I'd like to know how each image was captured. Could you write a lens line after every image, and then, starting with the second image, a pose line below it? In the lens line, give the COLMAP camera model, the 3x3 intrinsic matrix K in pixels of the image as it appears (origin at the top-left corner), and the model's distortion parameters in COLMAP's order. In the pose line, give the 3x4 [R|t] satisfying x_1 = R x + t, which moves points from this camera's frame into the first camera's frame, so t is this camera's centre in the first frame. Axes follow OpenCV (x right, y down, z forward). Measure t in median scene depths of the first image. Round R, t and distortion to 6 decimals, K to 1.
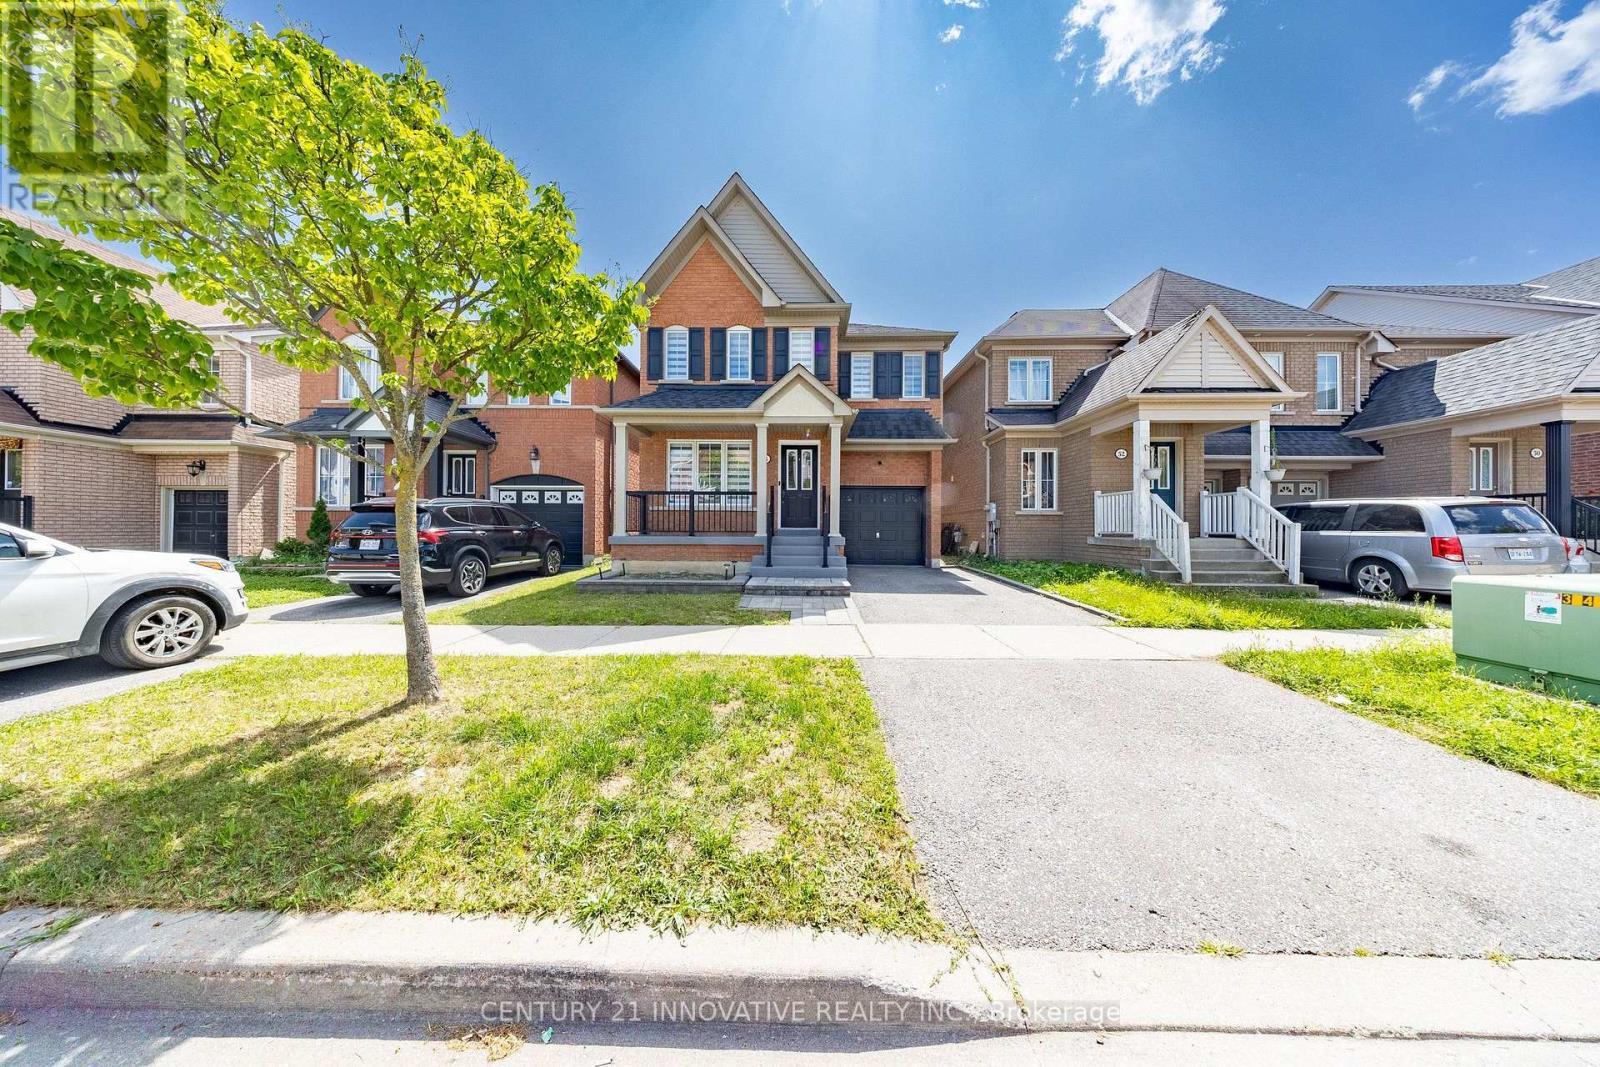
lens RADIAL K [[471.7, 0, 797.3], [0, 471.7, 529.7], [0, 0, 1]] dist [0.000401, -0.000055]
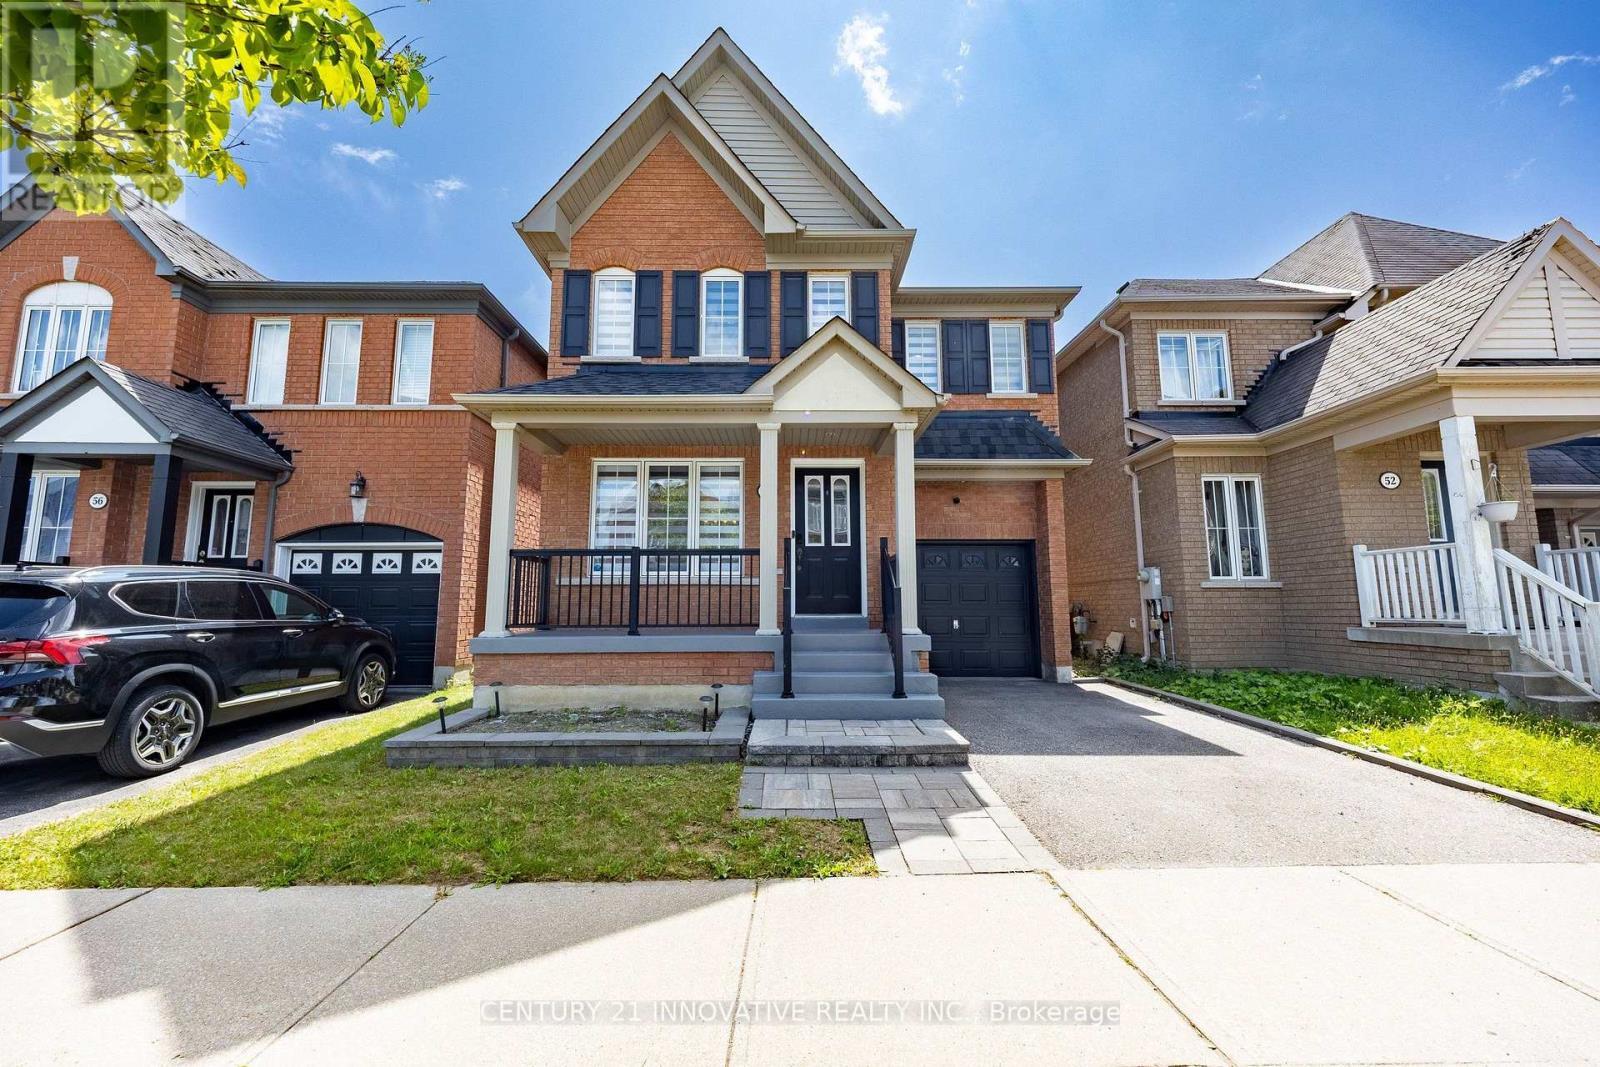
lens RADIAL K [[626.1, 0, 791.0], [0, 626.1, 527.7], [0, 0, 1]] dist [-0.001990, -0.000215]
pose [[0.999435, -0.004876, 0.033264, -0.066138], [0.008925, 0.992404, -0.122699, -0.016373], [-0.032413, 0.122927, 0.991886, 0.267046]]
